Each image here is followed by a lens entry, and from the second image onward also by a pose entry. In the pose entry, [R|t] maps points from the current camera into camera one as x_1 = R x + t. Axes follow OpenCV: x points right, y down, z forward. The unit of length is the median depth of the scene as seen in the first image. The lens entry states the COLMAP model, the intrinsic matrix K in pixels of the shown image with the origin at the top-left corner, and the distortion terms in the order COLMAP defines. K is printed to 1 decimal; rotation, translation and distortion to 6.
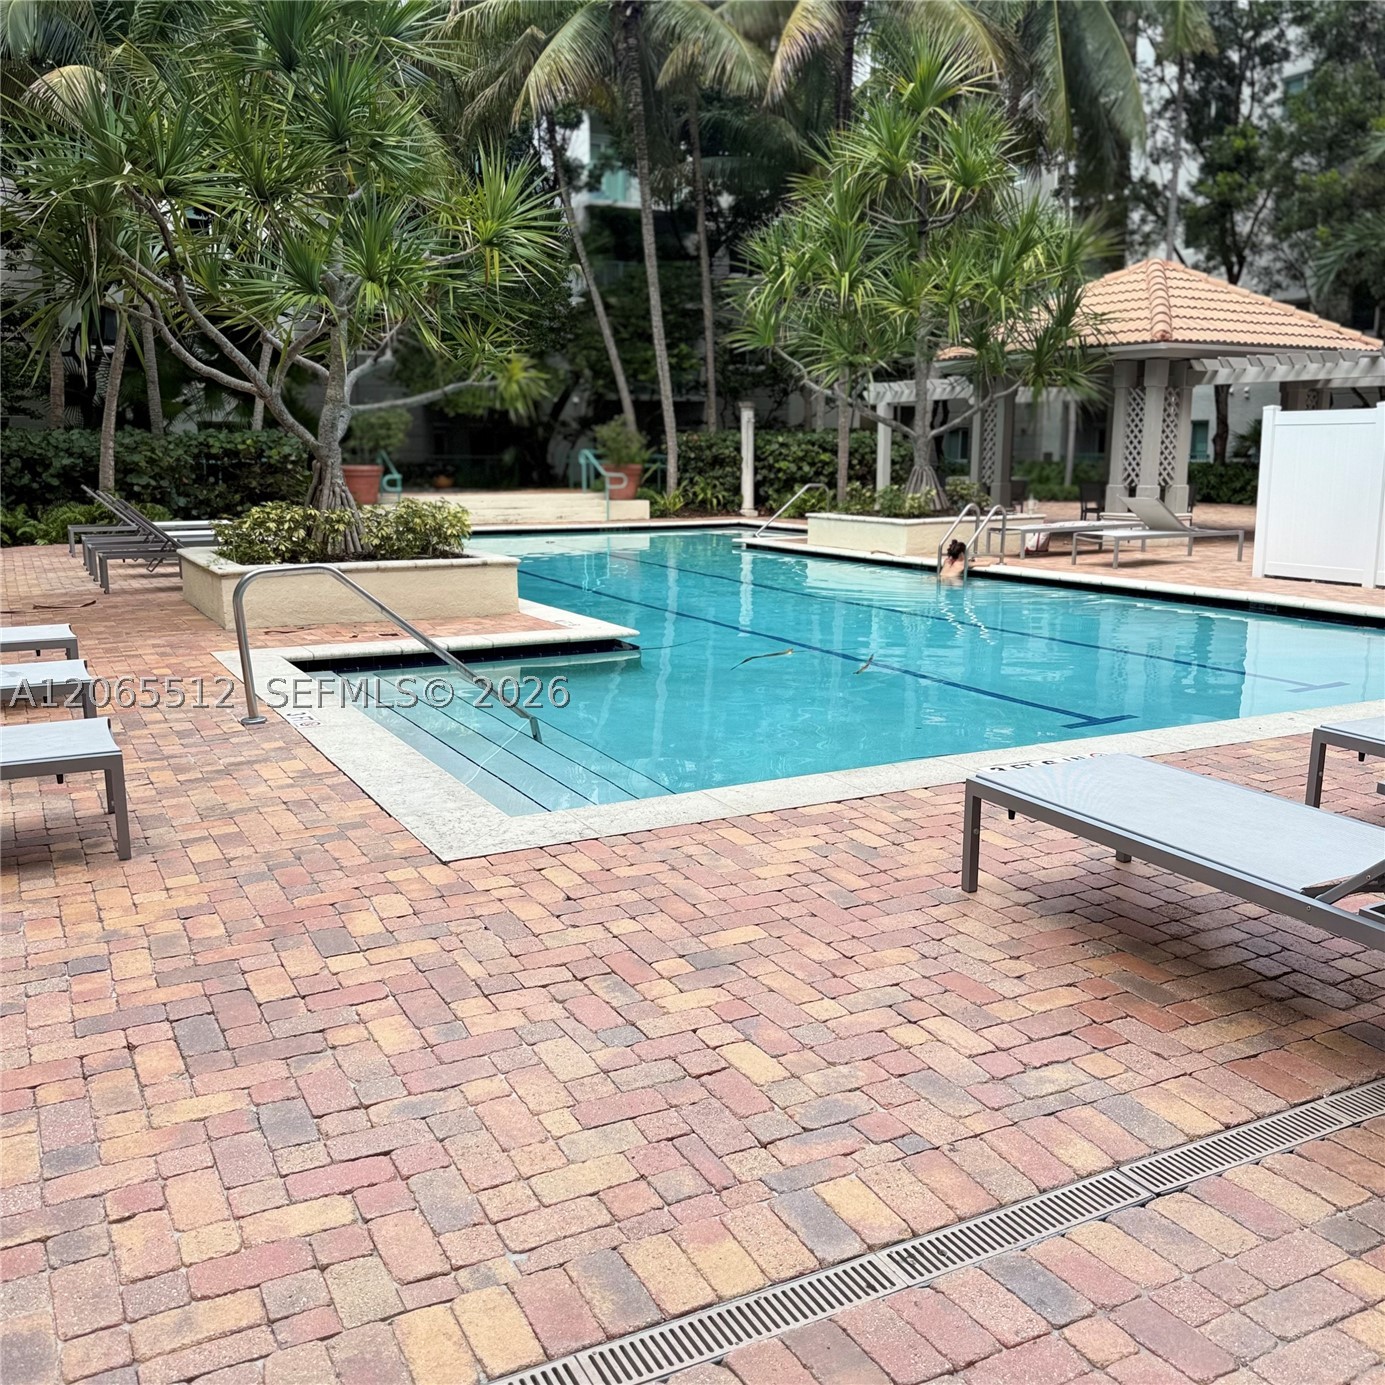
lens RADIAL K [[1319.5, 0, 695.4], [0, 1319.5, 684.7], [0, 0, 1]] dist [0.033076, 0.000000]
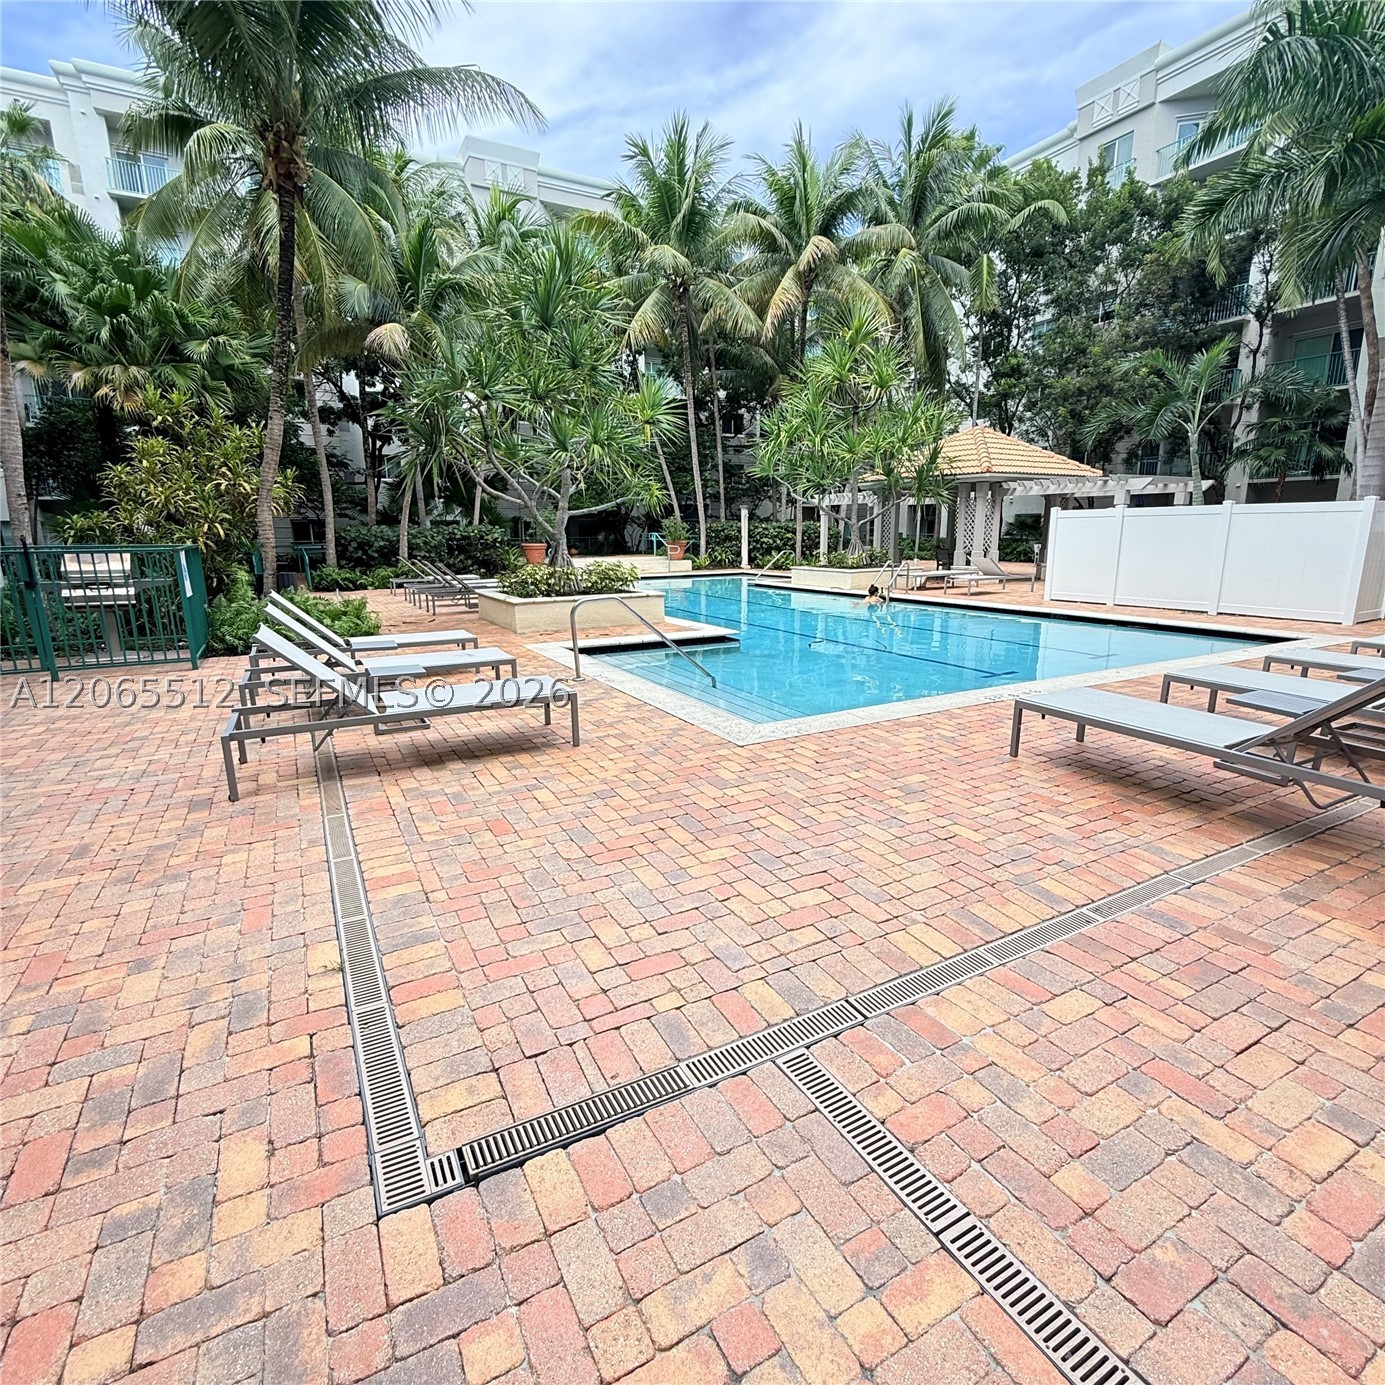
lens RADIAL K [[735.6, 0, 693.3], [0, 735.6, 691.7], [0, 0, 1]] dist [-0.000202, -0.000118]
pose [[0.999891, -0.011094, 0.009736, -0.122631], [0.010718, 0.999224, 0.037898, 0.004611], [-0.010149, -0.037790, 0.999234, -0.044888]]
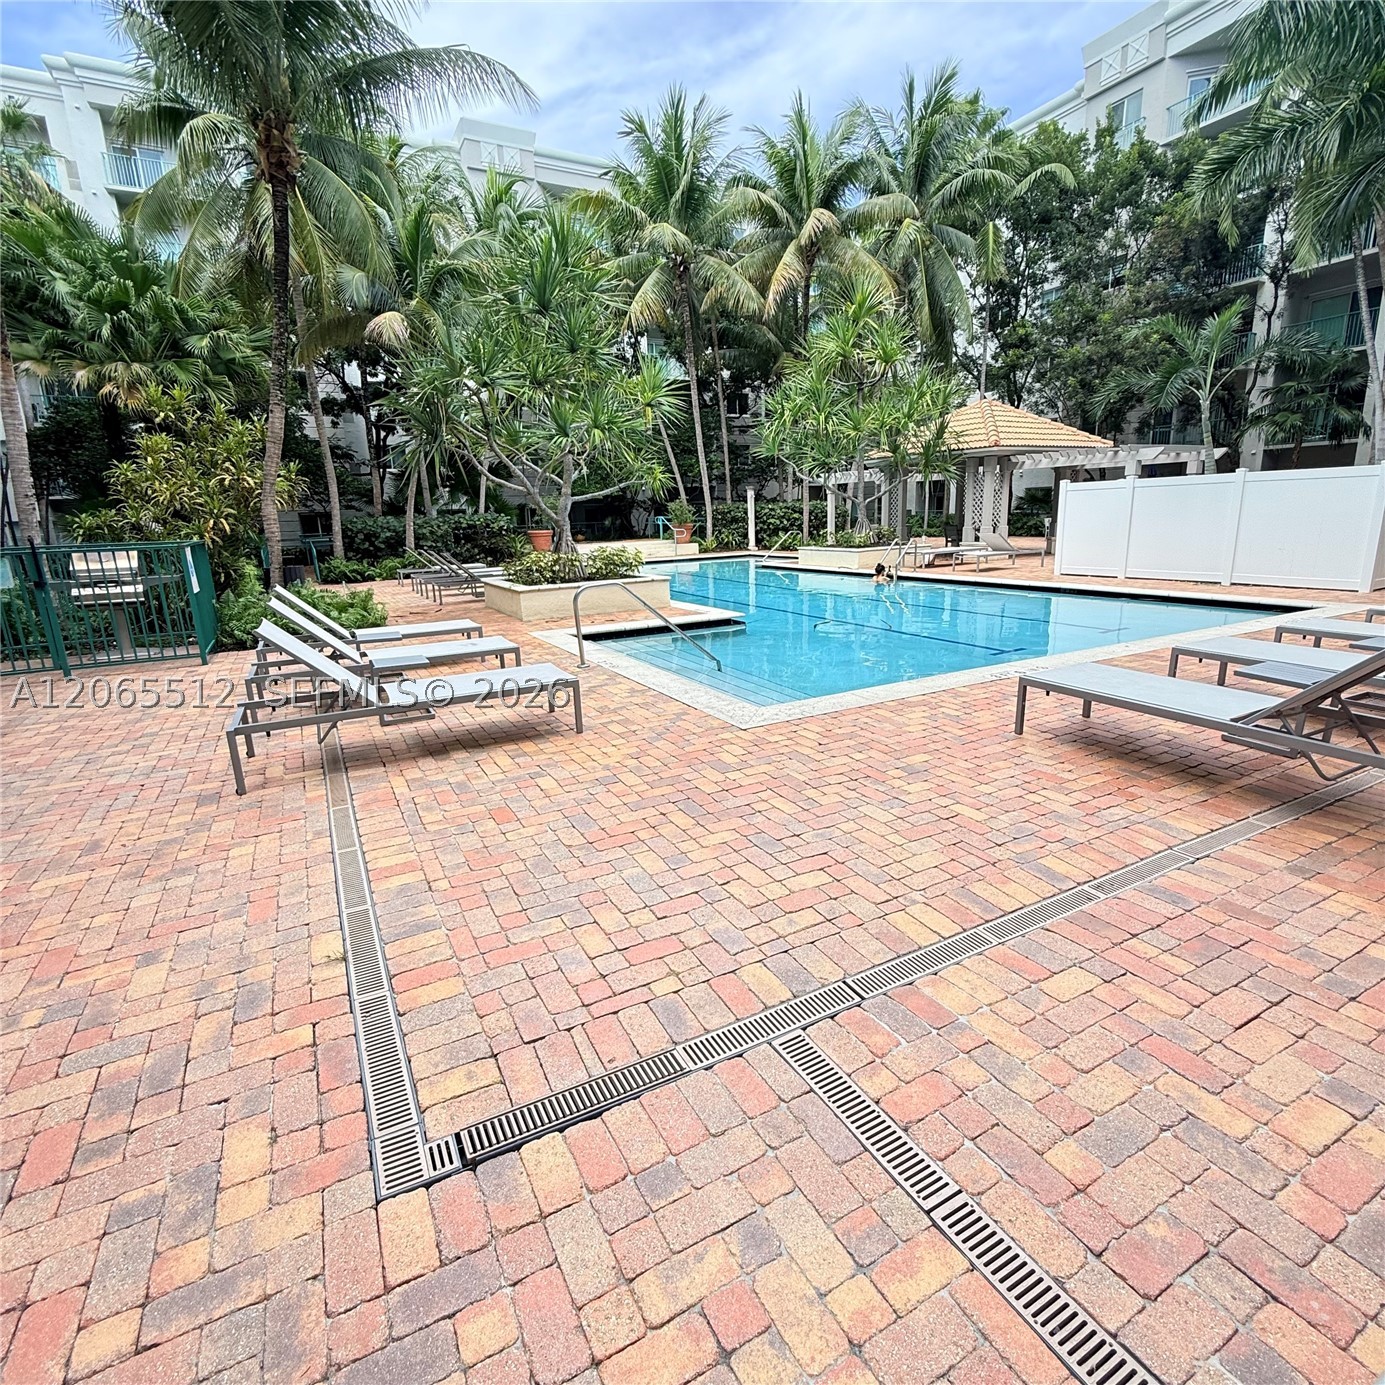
lens RADIAL K [[735.6, 0, 693.5], [0, 735.6, 691.8], [0, 0, 1]] dist [-0.000202, -0.000118]
pose [[0.999412, -0.033670, -0.006401, -0.115940], [0.033994, 0.997617, 0.060047, 0.004284], [0.004364, -0.060229, 0.998175, -0.043973]]
